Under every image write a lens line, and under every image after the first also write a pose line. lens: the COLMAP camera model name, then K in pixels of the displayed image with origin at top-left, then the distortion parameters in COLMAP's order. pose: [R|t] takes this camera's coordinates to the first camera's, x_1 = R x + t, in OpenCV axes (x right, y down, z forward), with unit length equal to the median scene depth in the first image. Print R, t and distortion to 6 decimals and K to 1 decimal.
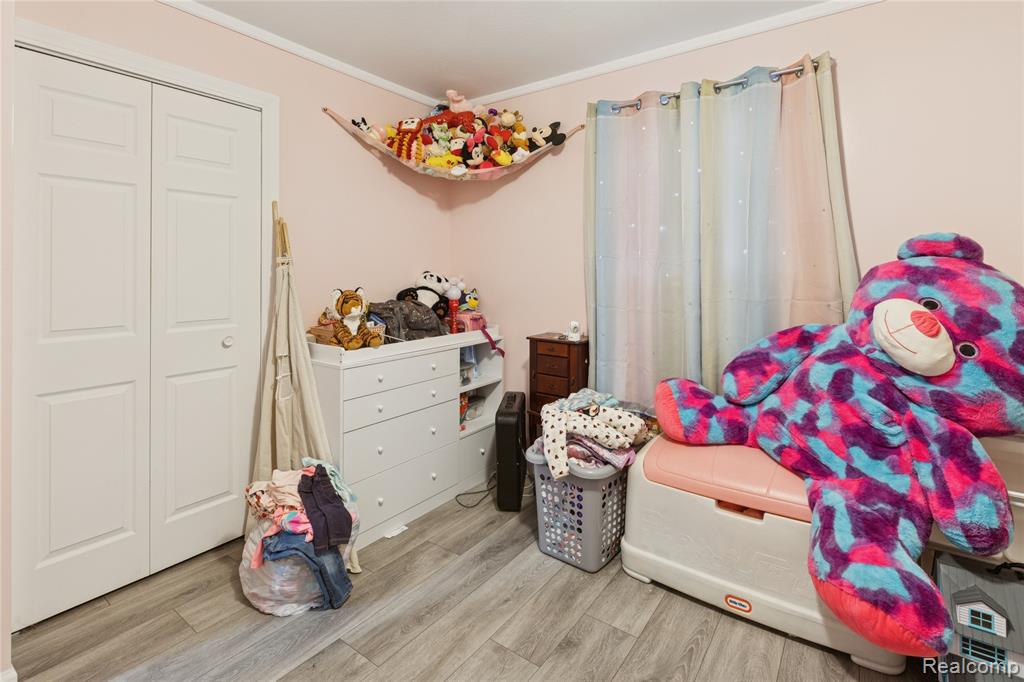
lens RADIAL K [[493.5, 0, 509.2], [0, 493.5, 272.5], [0, 0, 1]] dist [0.001316, 0.000426]
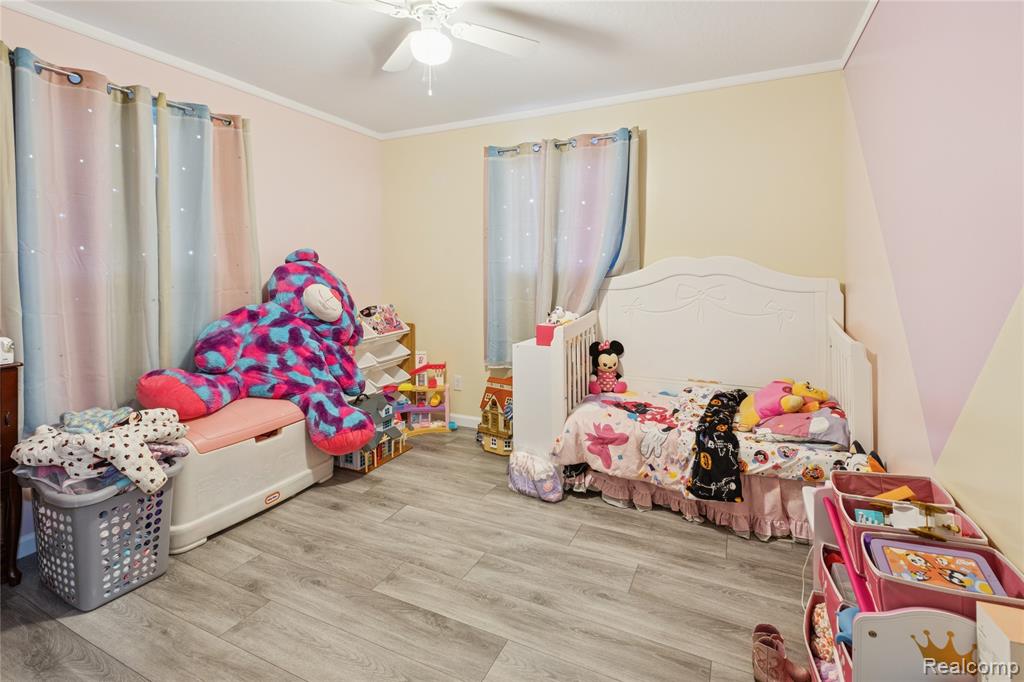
lens RADIAL K [[477.6, 0, 508.0], [0, 477.6, 297.0], [0, 0, 1]] dist [0.008024, 0.000023]
pose [[-0.175199, -0.057046, 0.982879, -1.031467], [0.006051, 0.998239, 0.059016, 0.000909], [-0.984514, 0.016287, -0.174545, 0.567069]]
